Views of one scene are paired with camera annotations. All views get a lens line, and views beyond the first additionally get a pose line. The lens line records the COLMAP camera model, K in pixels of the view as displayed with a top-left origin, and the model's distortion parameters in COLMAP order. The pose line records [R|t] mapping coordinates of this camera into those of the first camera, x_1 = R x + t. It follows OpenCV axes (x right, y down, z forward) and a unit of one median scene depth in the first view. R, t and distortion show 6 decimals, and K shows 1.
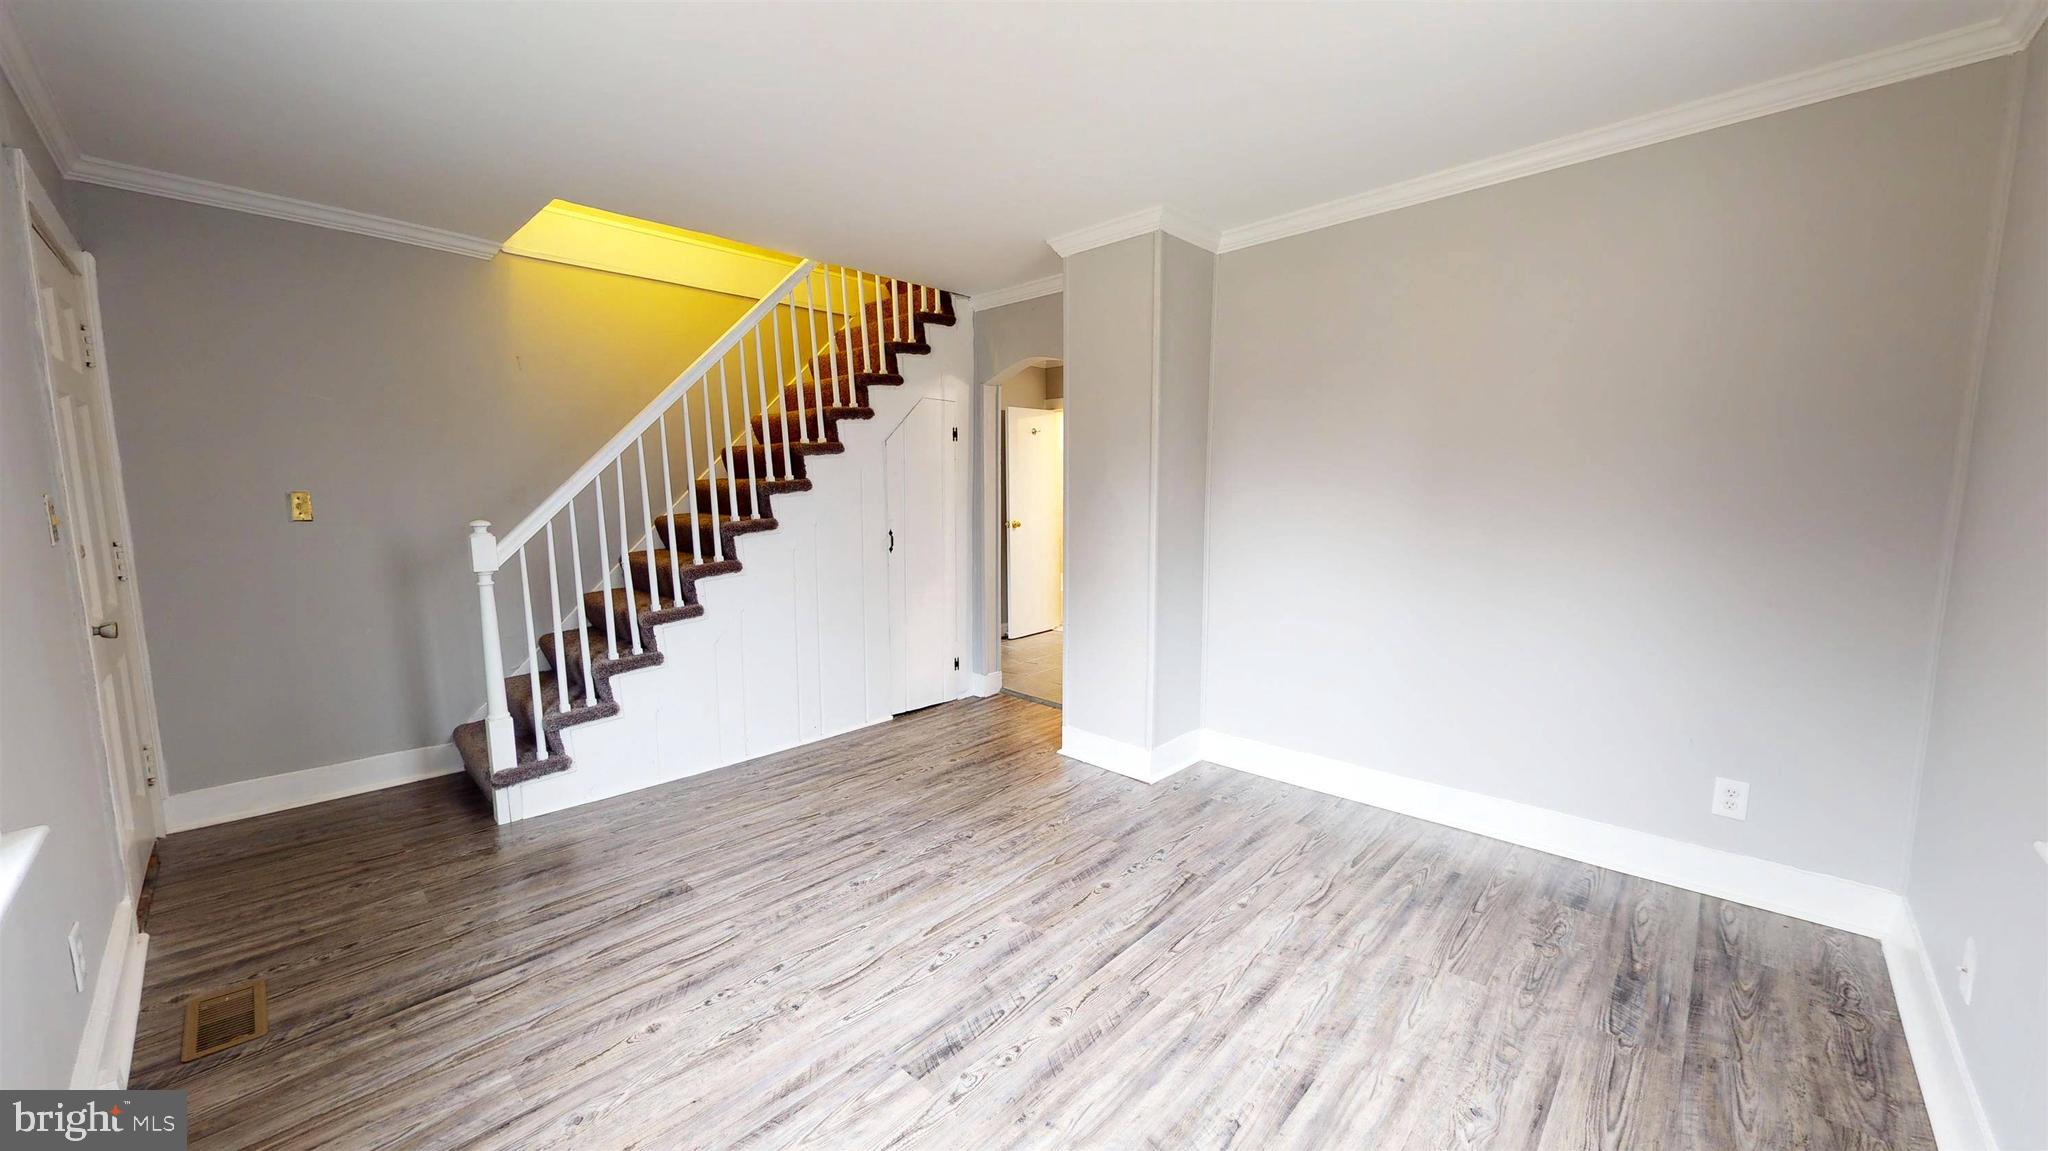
lens RADIAL K [[751.2, 0, 1024.0], [0, 751.2, 575.5], [0, 0, 1]] dist [0.000926, 0.000077]
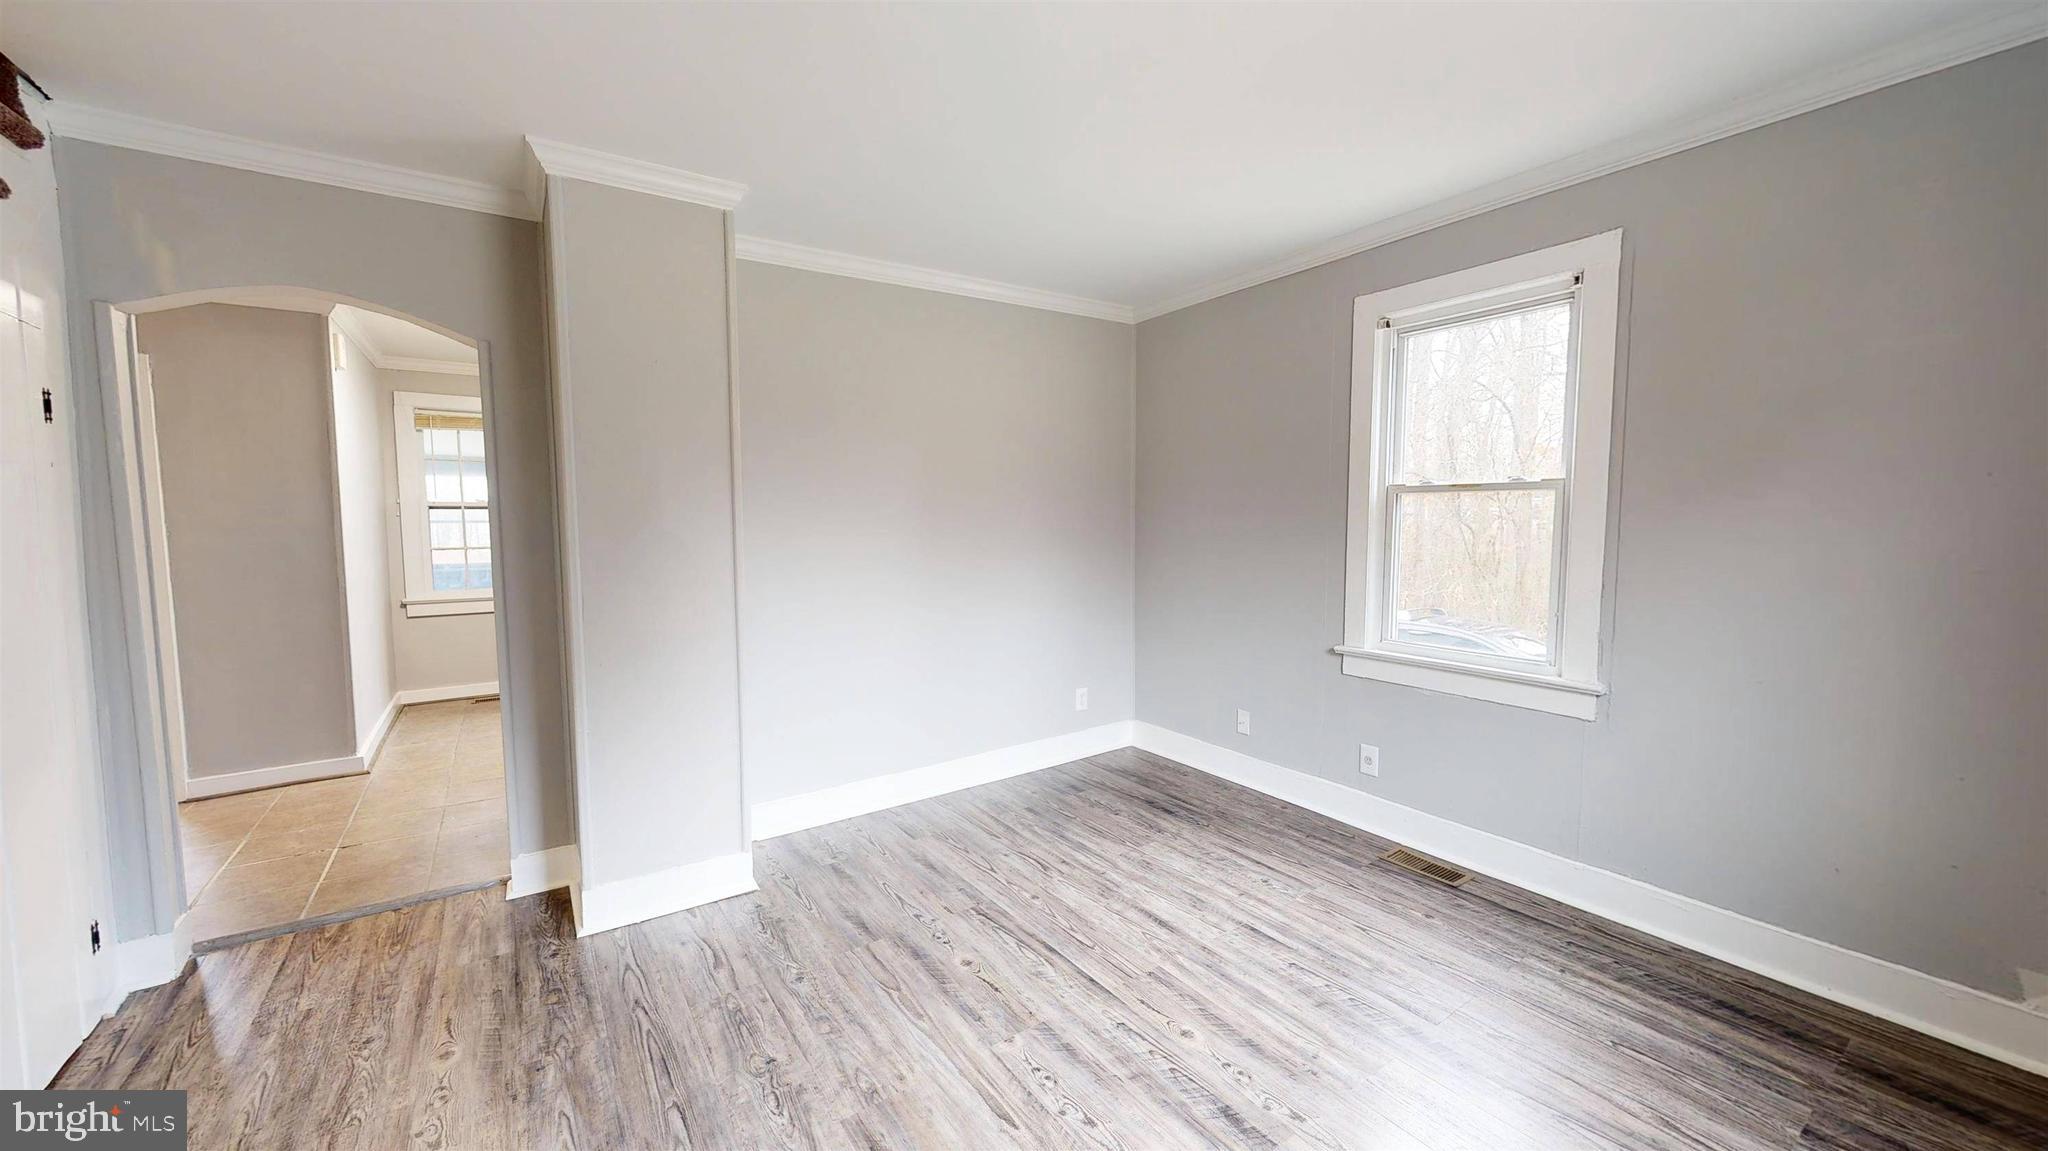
lens RADIAL K [[751.2, 0, 1024.0], [0, 751.2, 575.5], [0, 0, 1]] dist [0.000926, 0.000077]
pose [[0.205593, -0.072204, 0.975970, -0.785966], [0.122068, 0.991378, 0.047630, -0.089287], [-0.970995, 0.109342, 0.212634, 0.752900]]
